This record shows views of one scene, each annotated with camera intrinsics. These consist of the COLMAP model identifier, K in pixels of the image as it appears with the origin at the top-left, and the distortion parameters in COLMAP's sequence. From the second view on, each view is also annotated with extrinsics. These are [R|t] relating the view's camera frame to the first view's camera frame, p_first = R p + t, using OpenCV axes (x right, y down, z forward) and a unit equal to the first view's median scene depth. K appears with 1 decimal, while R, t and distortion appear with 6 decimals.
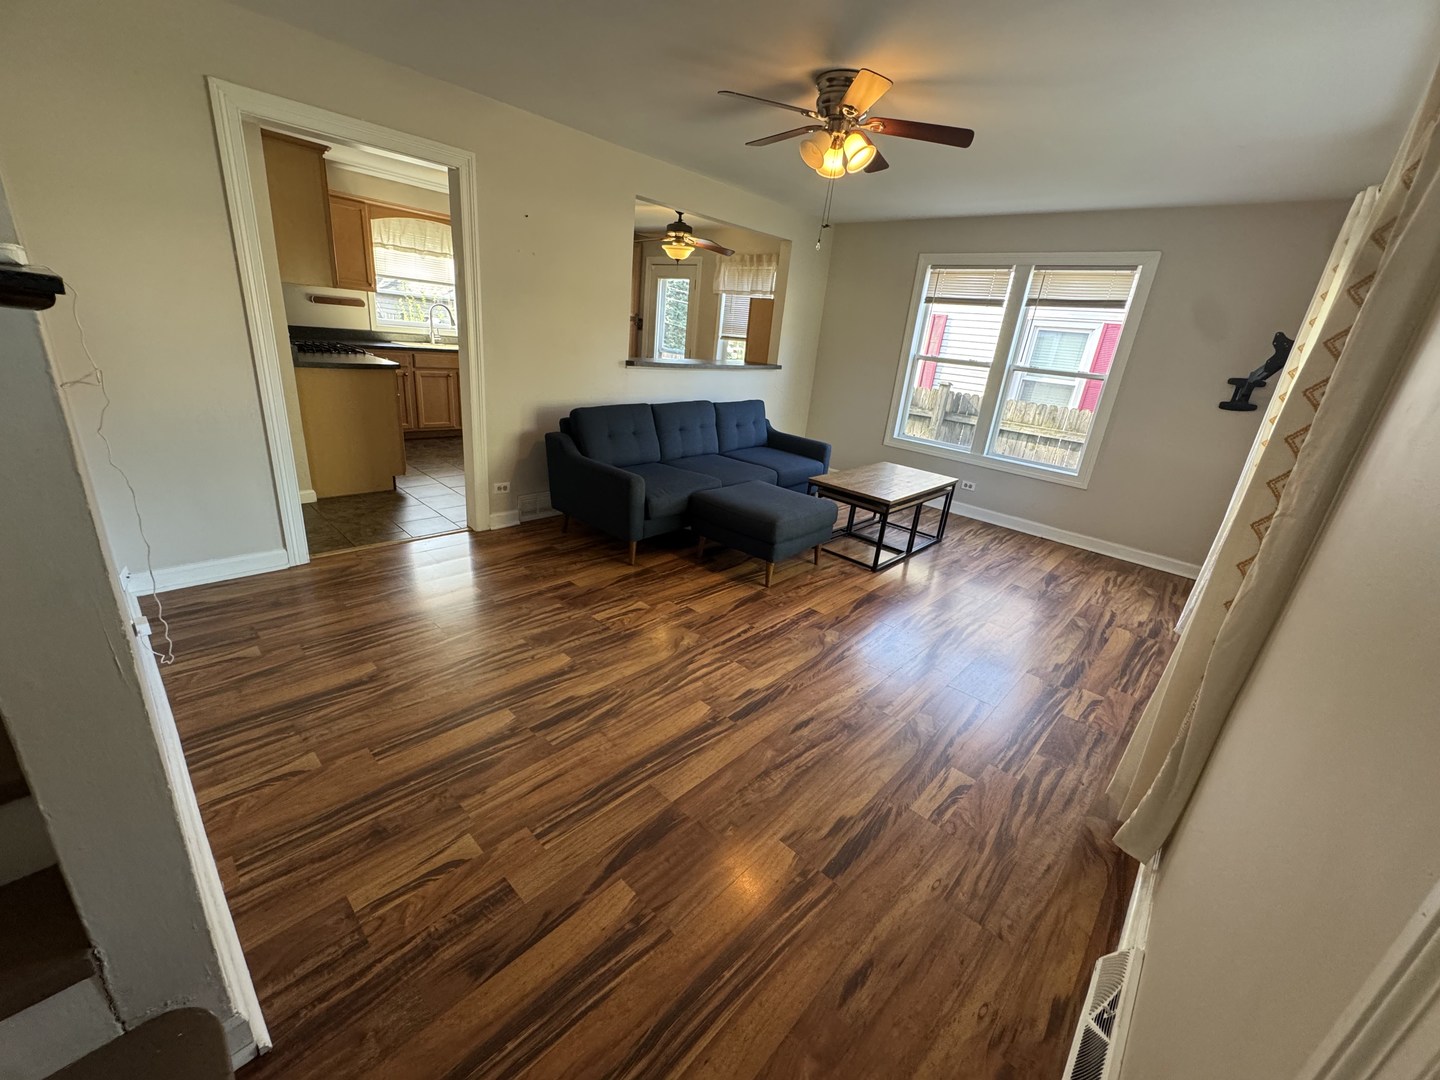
lens RADIAL K [[574.2, 0, 718.8], [0, 574.2, 541.9], [0, 0, 1]] dist [-0.000229, -0.001067]
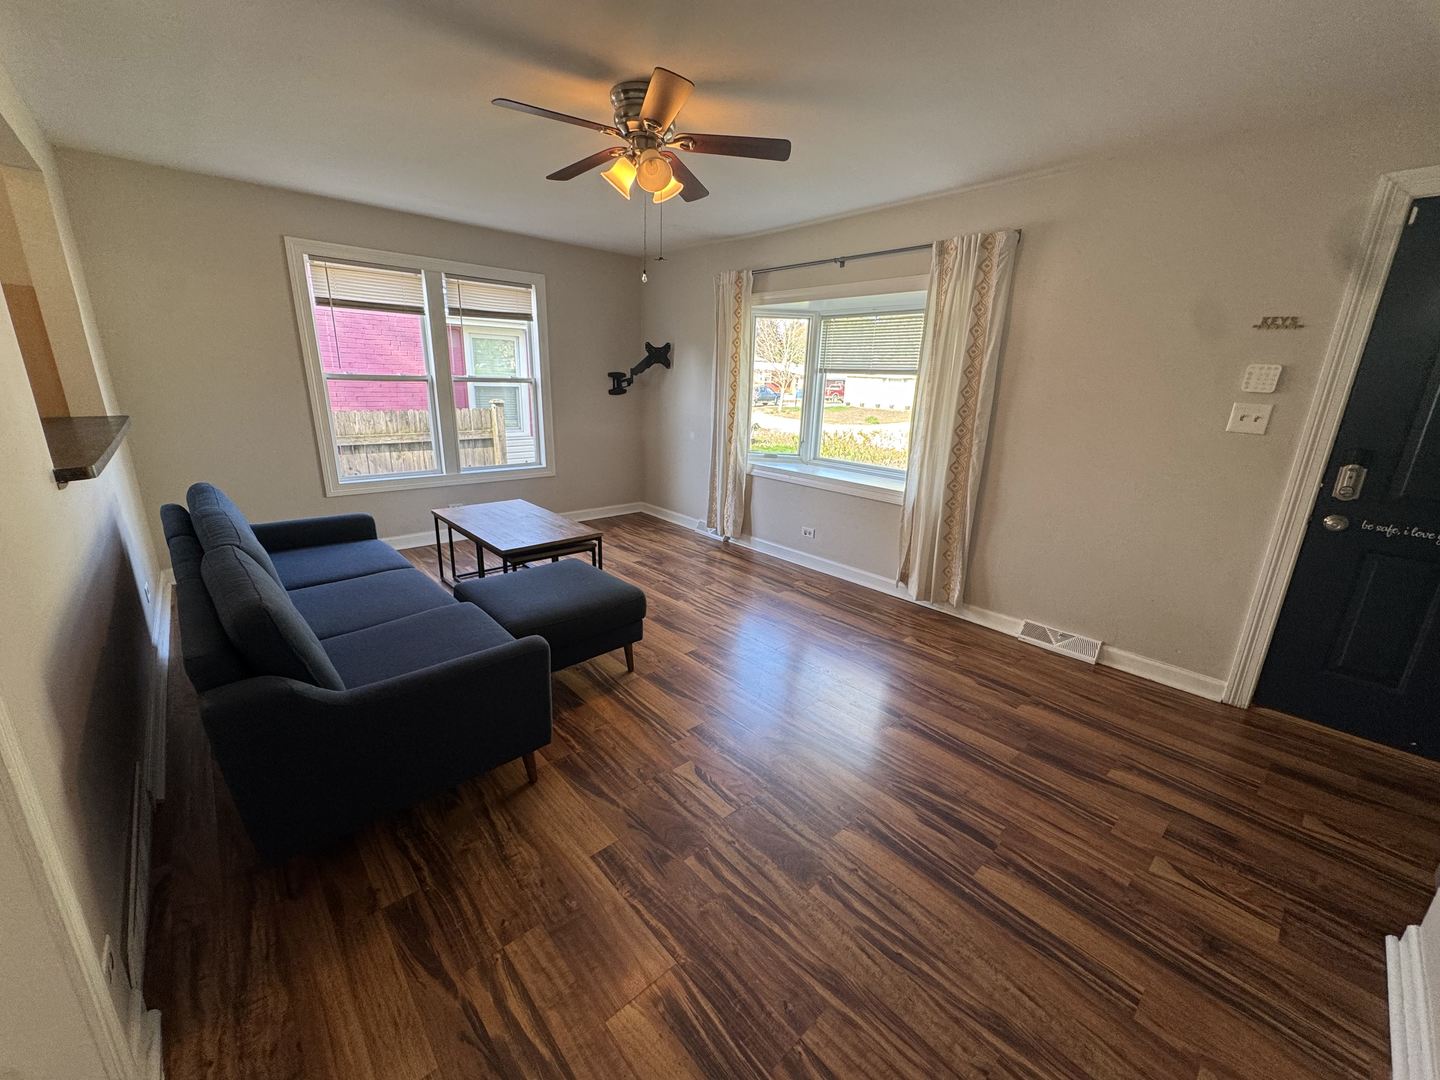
lens RADIAL K [[574.2, 0, 720.5], [0, 574.2, 540.4], [0, 0, 1]] dist [-0.000229, -0.001067]
pose [[0.085010, -0.363034, 0.927890, -0.721414], [0.320629, 0.891694, 0.319497, -0.374121], [-0.943382, 0.270348, 0.192202, 0.774579]]
